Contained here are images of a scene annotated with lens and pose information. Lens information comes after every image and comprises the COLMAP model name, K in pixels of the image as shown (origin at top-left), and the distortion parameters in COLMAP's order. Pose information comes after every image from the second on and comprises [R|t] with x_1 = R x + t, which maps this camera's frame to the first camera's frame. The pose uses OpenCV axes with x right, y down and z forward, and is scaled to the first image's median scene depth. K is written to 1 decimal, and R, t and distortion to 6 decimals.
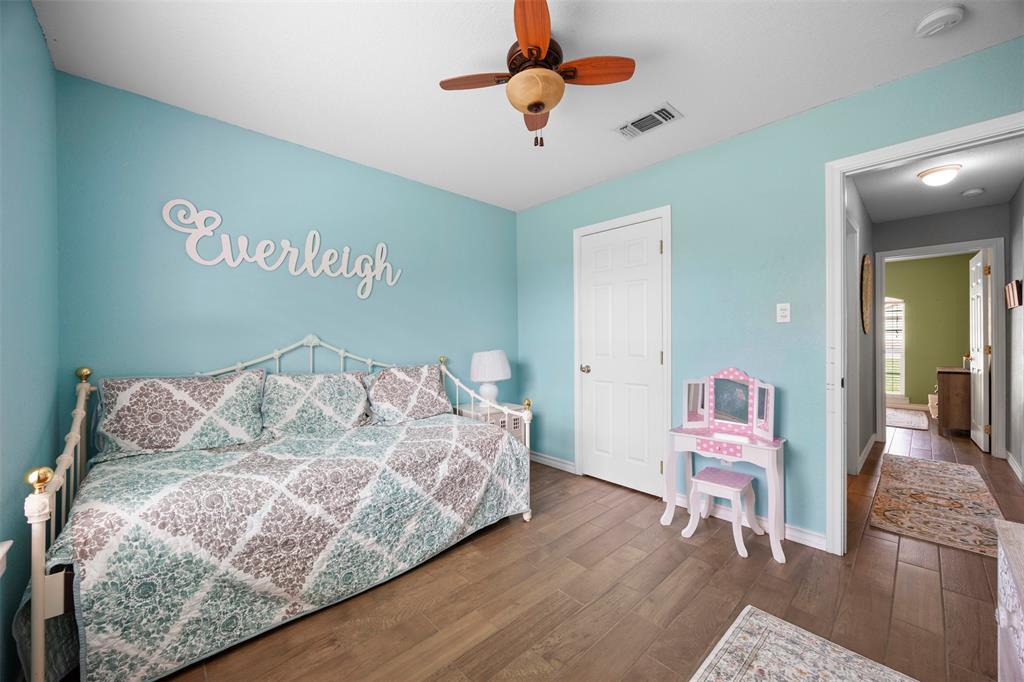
lens RADIAL K [[390.5, 0, 508.8], [0, 390.5, 337.1], [0, 0, 1]] dist [-0.000772, 0.000107]
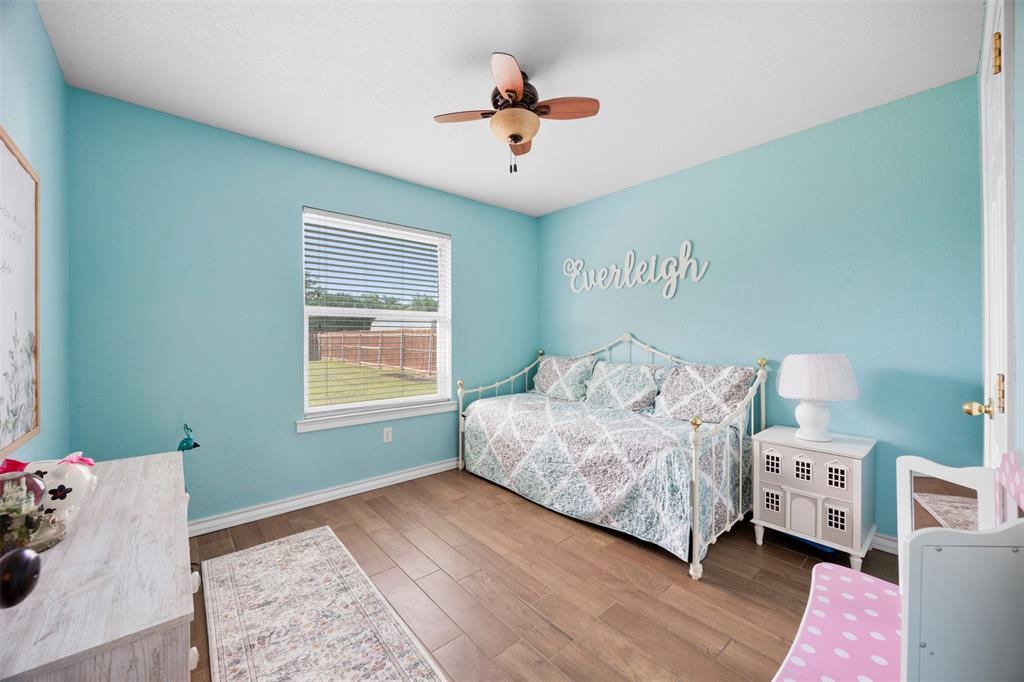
lens RADIAL K [[390.5, 0, 508.8], [0, 390.5, 337.1], [0, 0, 1]] dist [-0.000772, 0.000107]
pose [[-0.033241, 0.000350, -0.999447, 0.941719], [0.007109, 0.999975, 0.000114, 0.004489], [0.999422, -0.007102, -0.033243, 0.777440]]
